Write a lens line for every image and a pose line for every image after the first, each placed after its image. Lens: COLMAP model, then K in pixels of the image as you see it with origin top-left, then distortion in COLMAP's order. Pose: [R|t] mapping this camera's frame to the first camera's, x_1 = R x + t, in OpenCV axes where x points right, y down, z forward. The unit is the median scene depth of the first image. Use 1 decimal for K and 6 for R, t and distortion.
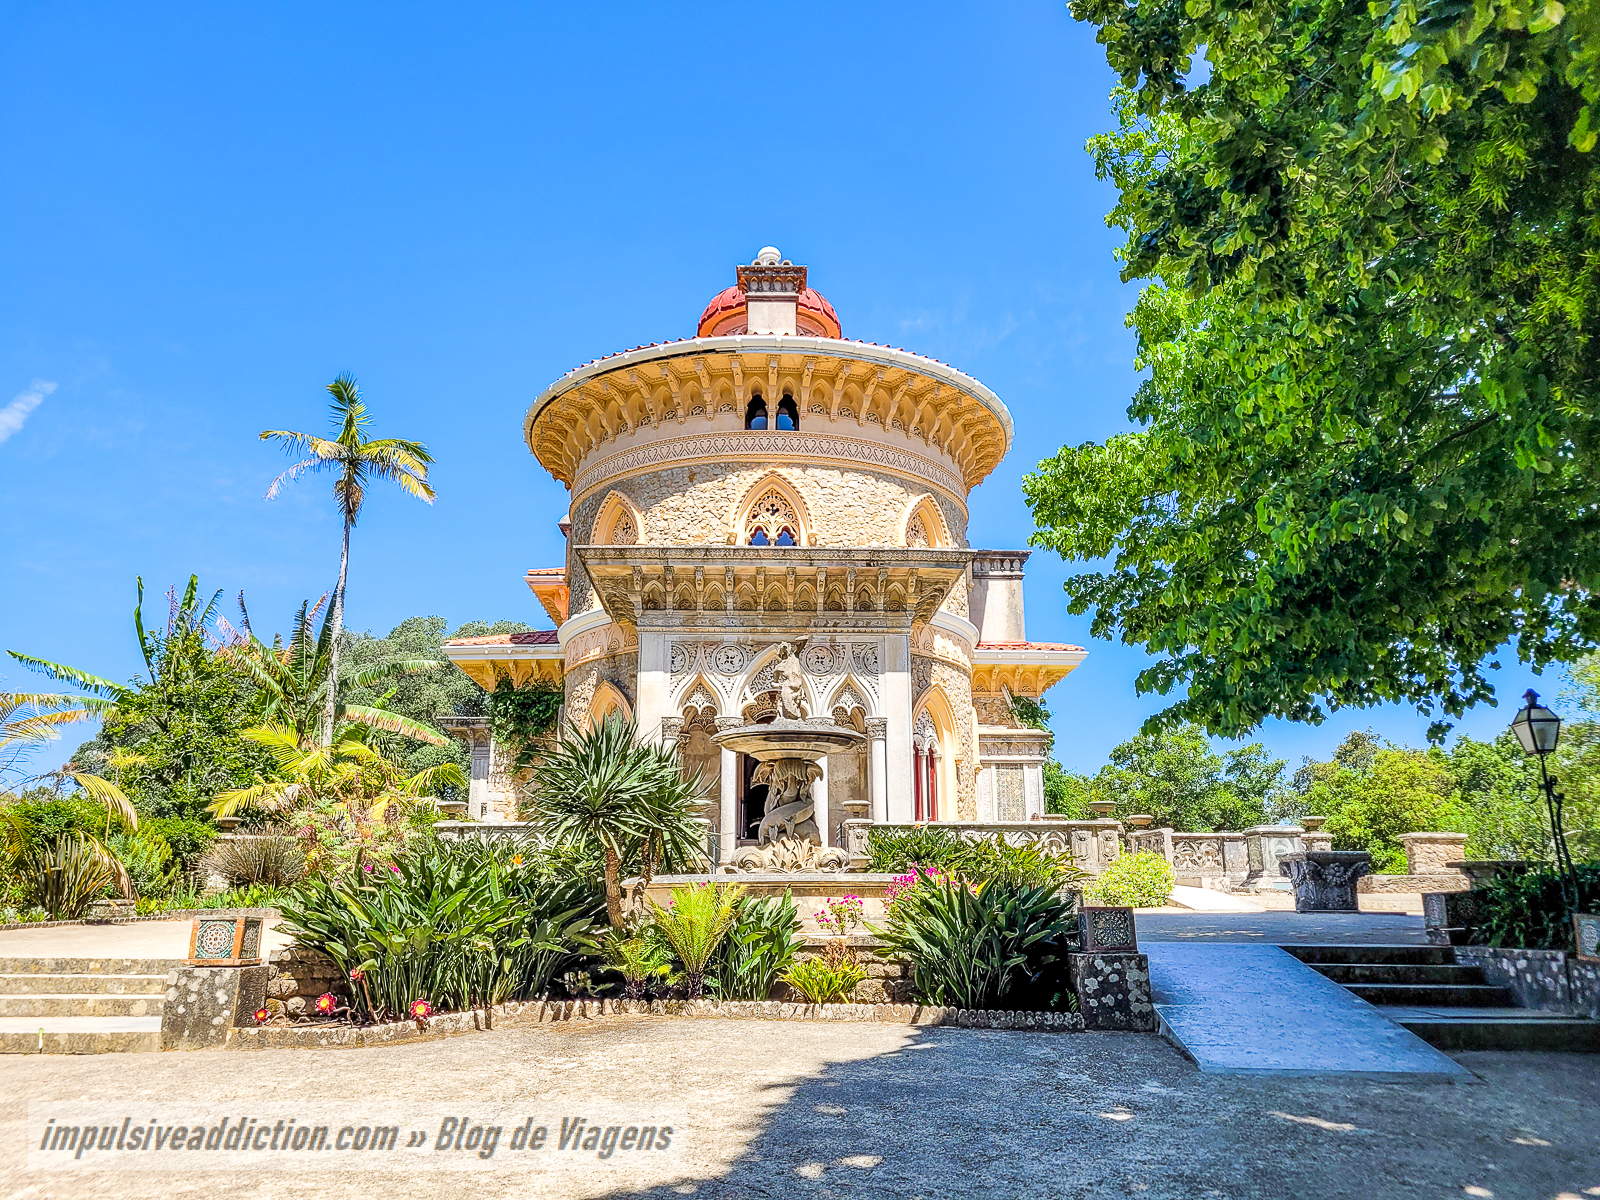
lens RADIAL K [[1231.9, 0, 800.0], [0, 1231.9, 600.0], [0, 0, 1]] dist [0.036528, -0.001017]
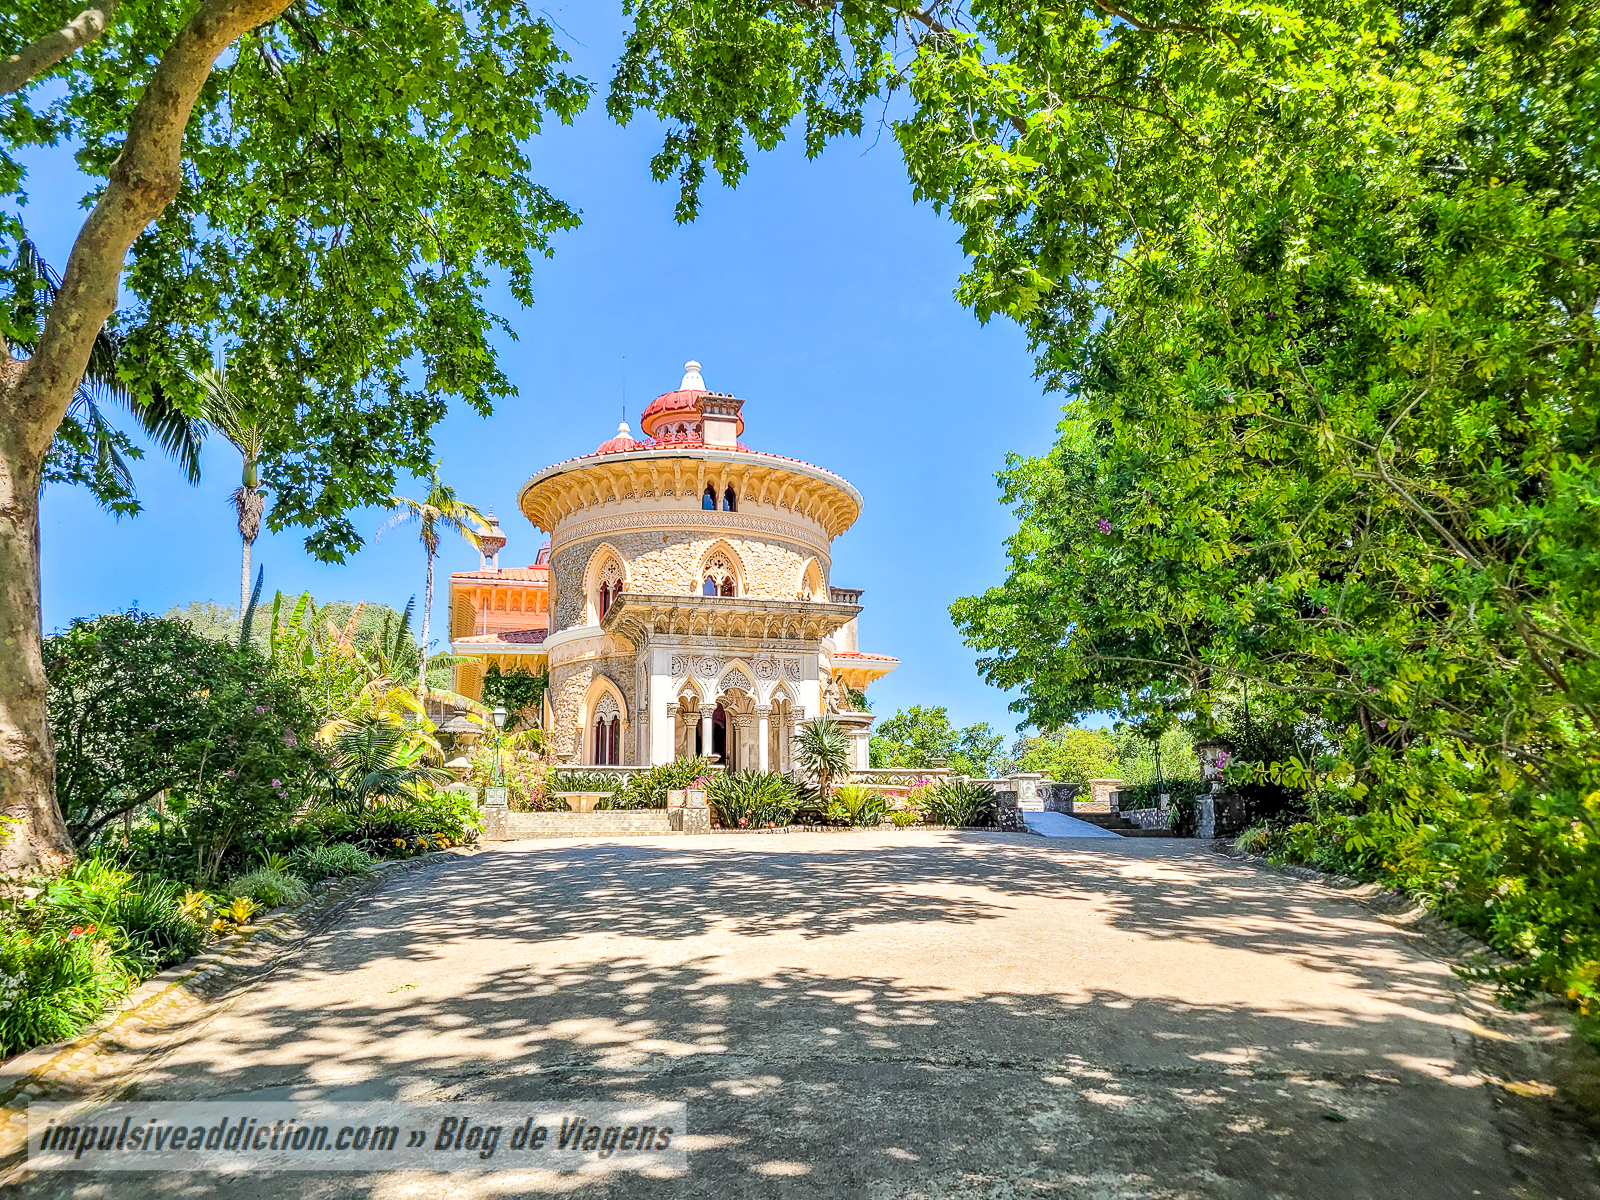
lens RADIAL K [[1228.6, 0, 819.0], [0, 1228.6, 635.2], [0, 0, 1]] dist [0.037323, -0.002842]
pose [[0.968788, 0.038668, 0.244858, -0.265589], [-0.051823, 0.997526, 0.047510, -0.064571], [-0.242415, -0.058716, 0.968394, -0.480208]]
